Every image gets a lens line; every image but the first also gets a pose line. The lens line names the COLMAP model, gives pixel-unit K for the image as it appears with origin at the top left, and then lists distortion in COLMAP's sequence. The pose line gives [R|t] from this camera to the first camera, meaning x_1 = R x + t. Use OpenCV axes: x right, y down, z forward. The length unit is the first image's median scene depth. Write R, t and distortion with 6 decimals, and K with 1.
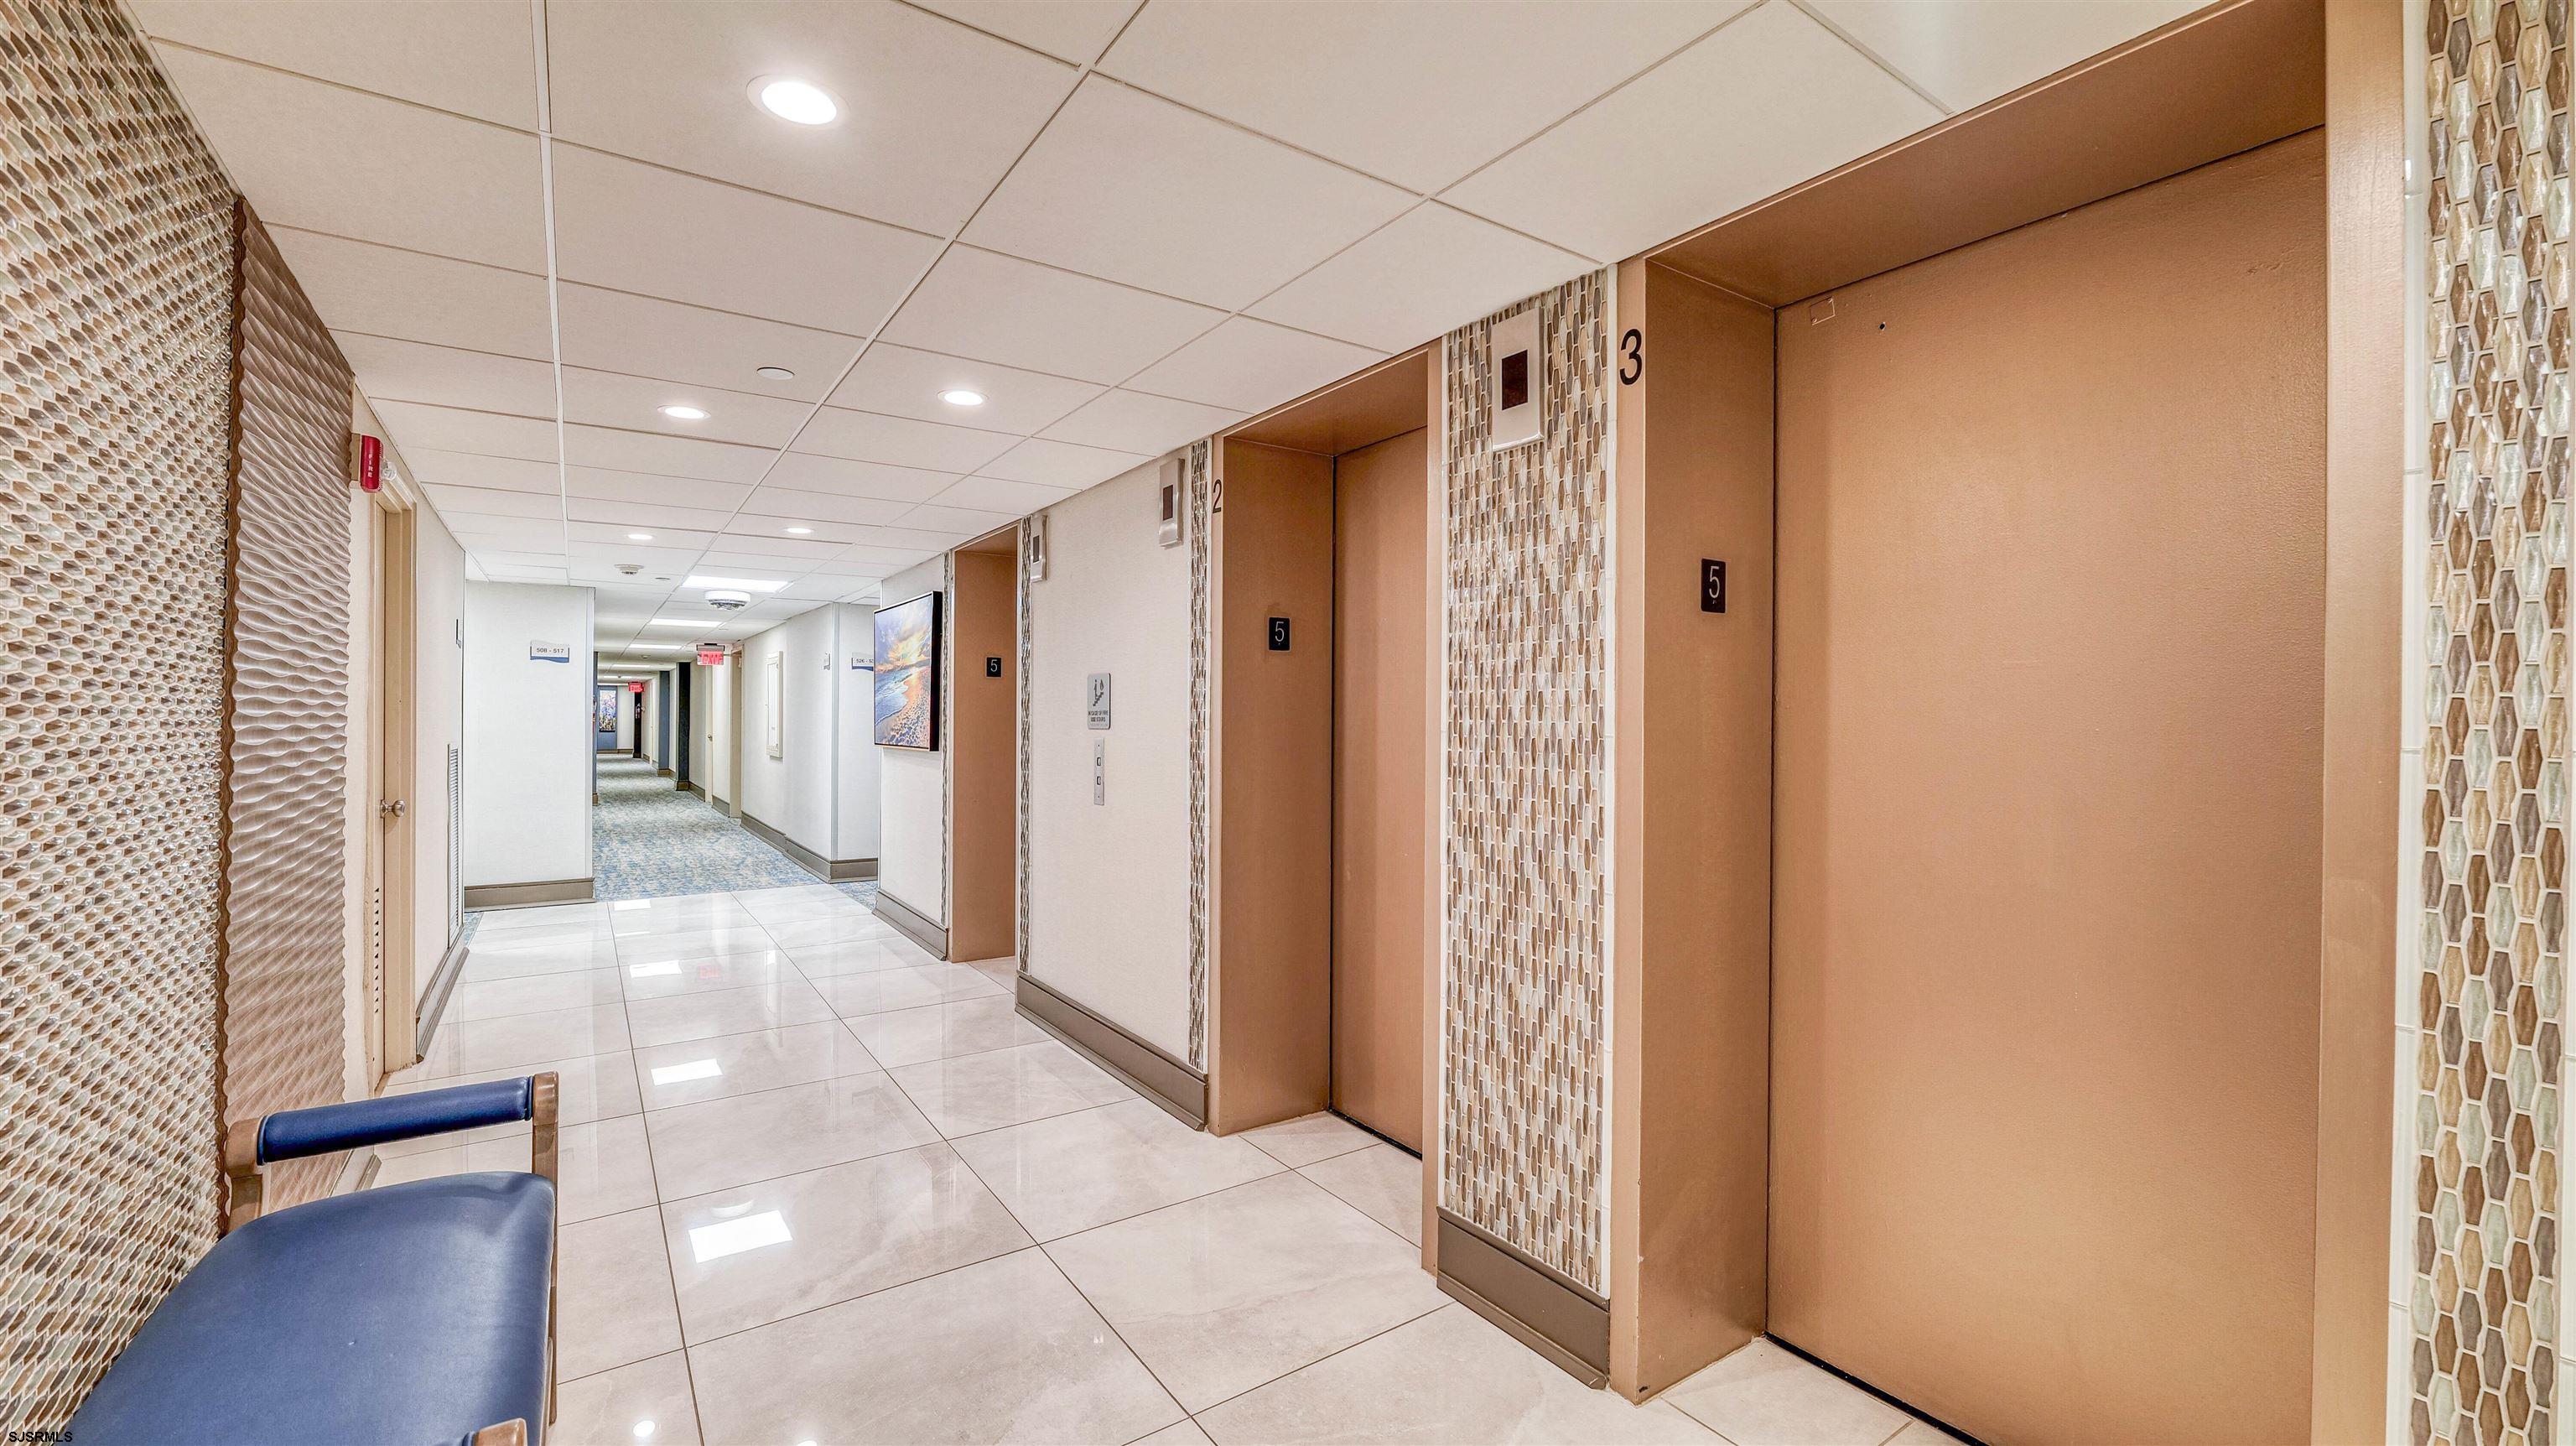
lens RADIAL K [[1049.3, 0, 1276.0], [0, 1049.3, 714.9], [0, 0, 1]] dist [-0.010295, 0.000314]
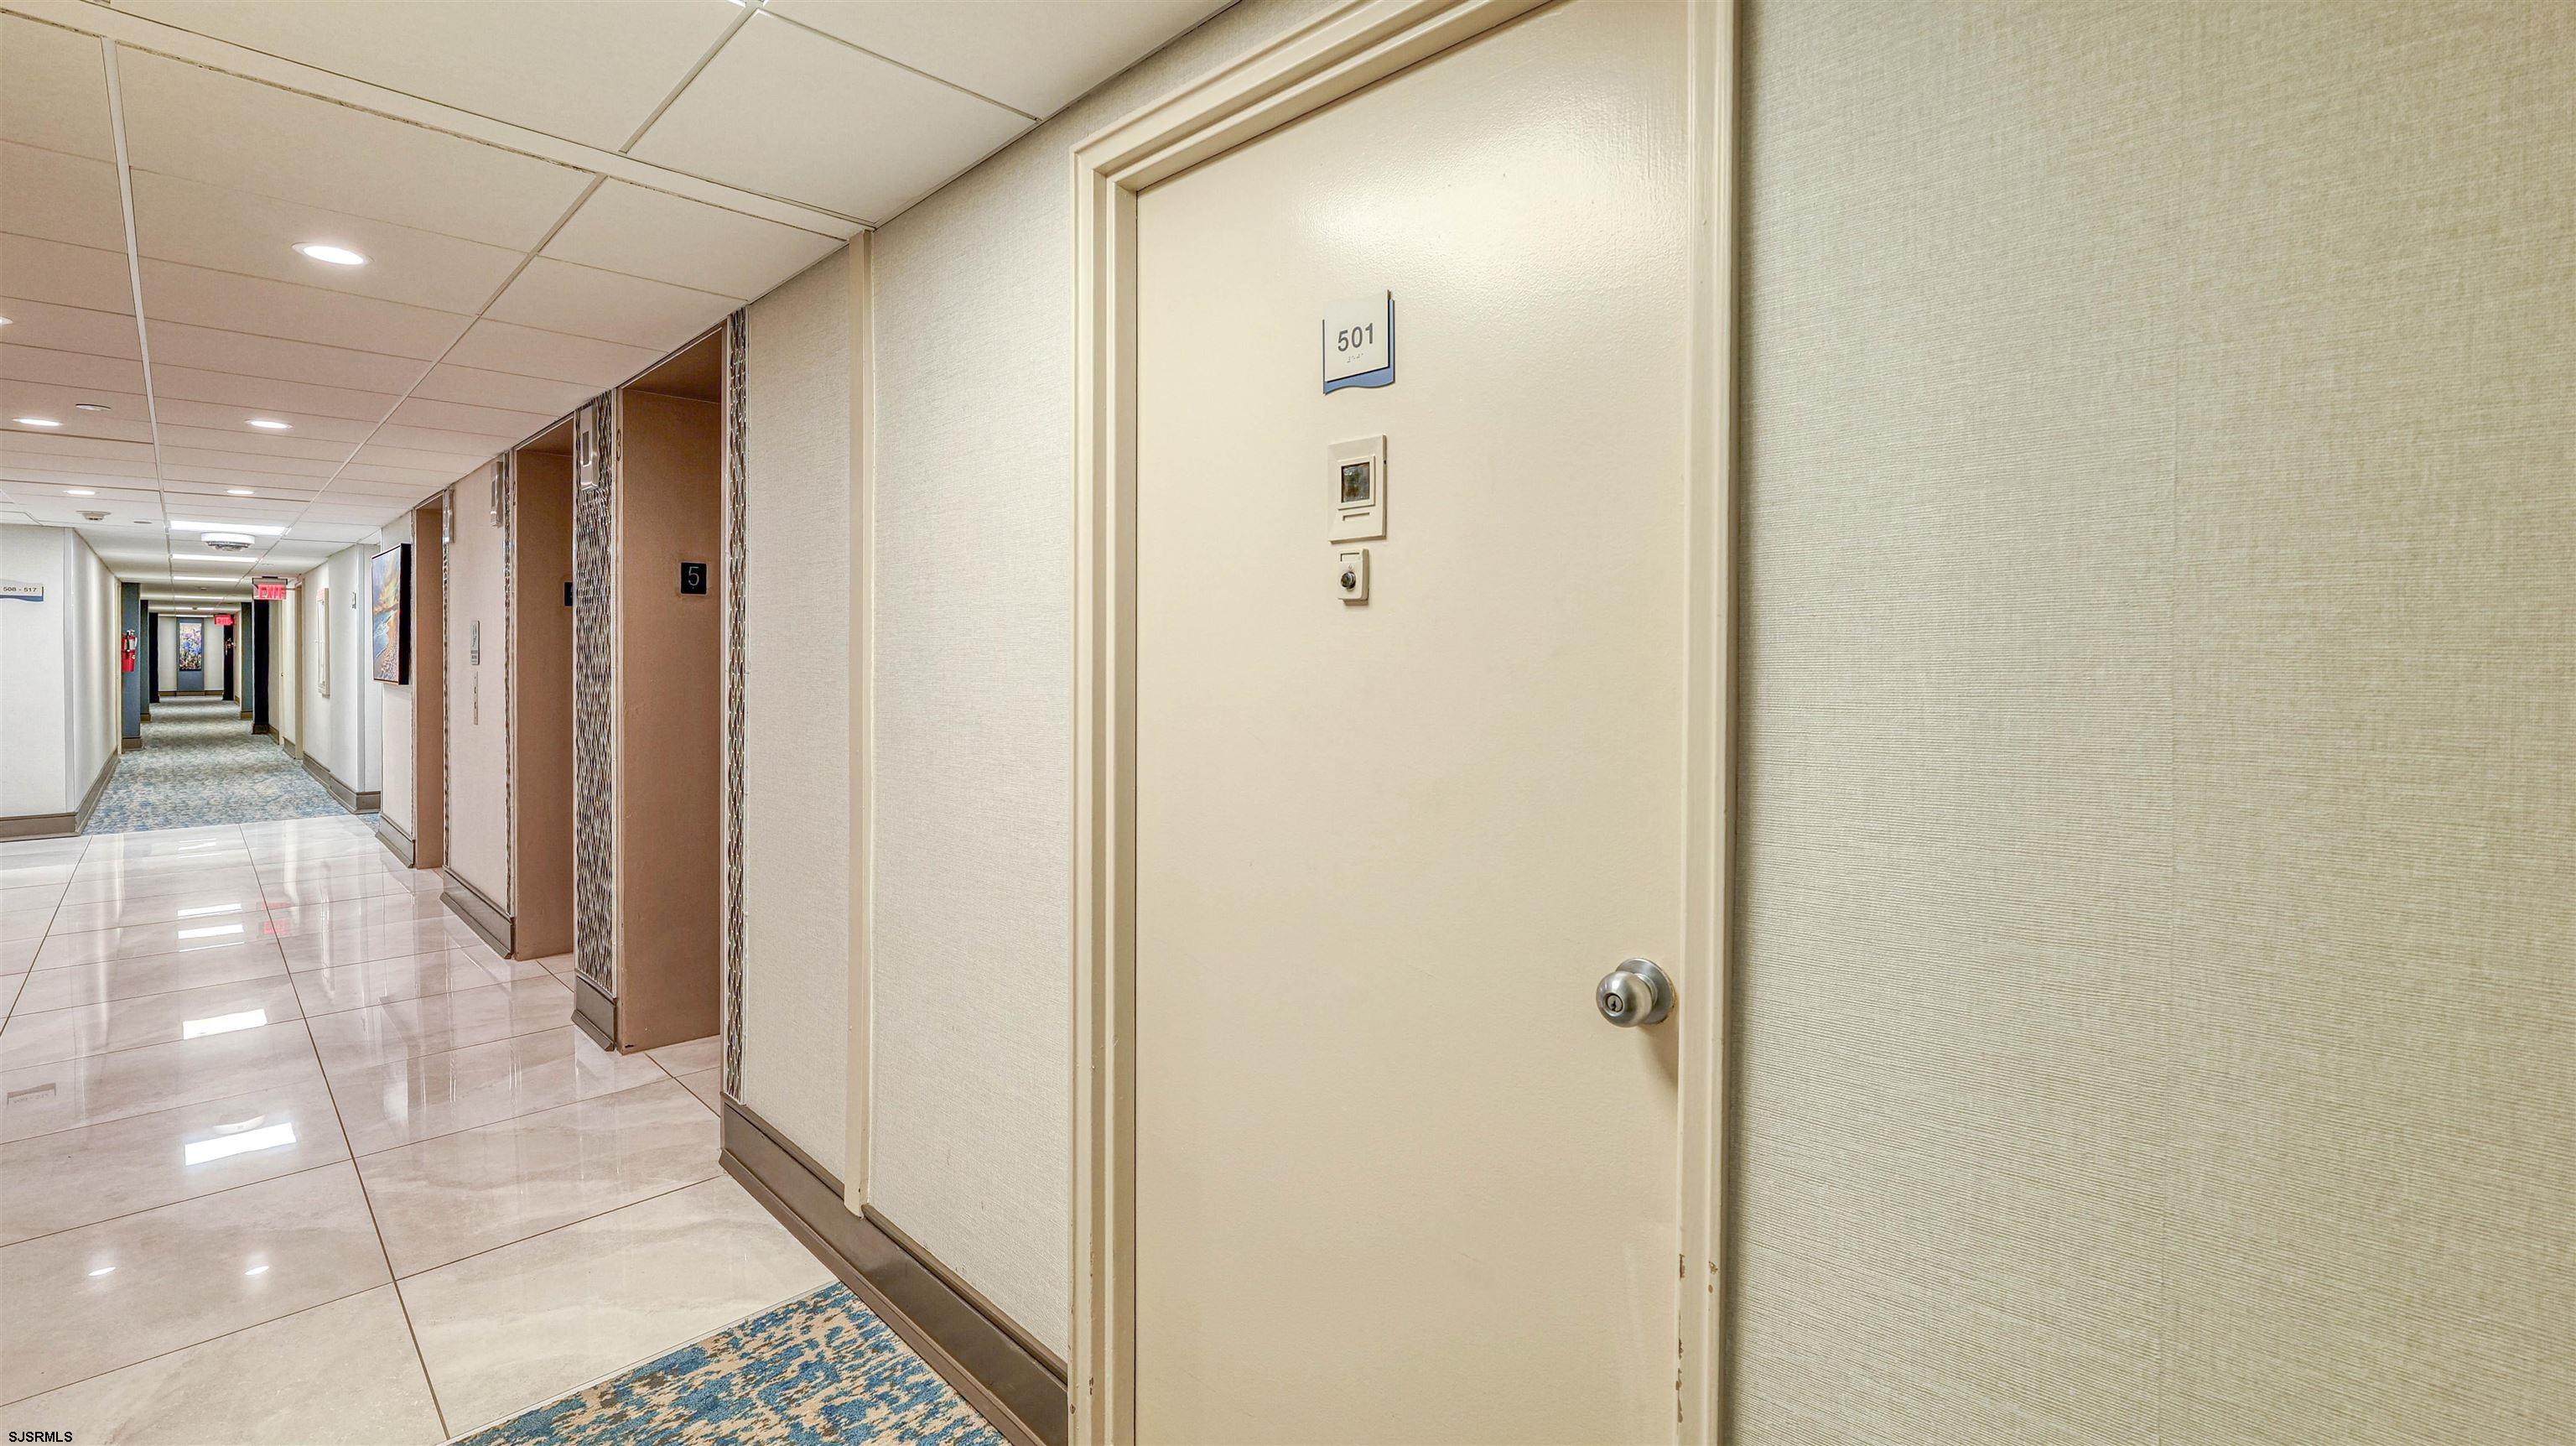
lens RADIAL K [[1081.4, 0, 1281.6], [0, 1081.4, 658.3], [0, 0, 1]] dist [-0.013602, 0.000087]
pose [[0.977723, -0.000794, 0.209896, 0.273777], [-0.000570, 0.999979, 0.006440, -0.001496], [-0.209897, -0.006416, 0.977702, -0.253511]]
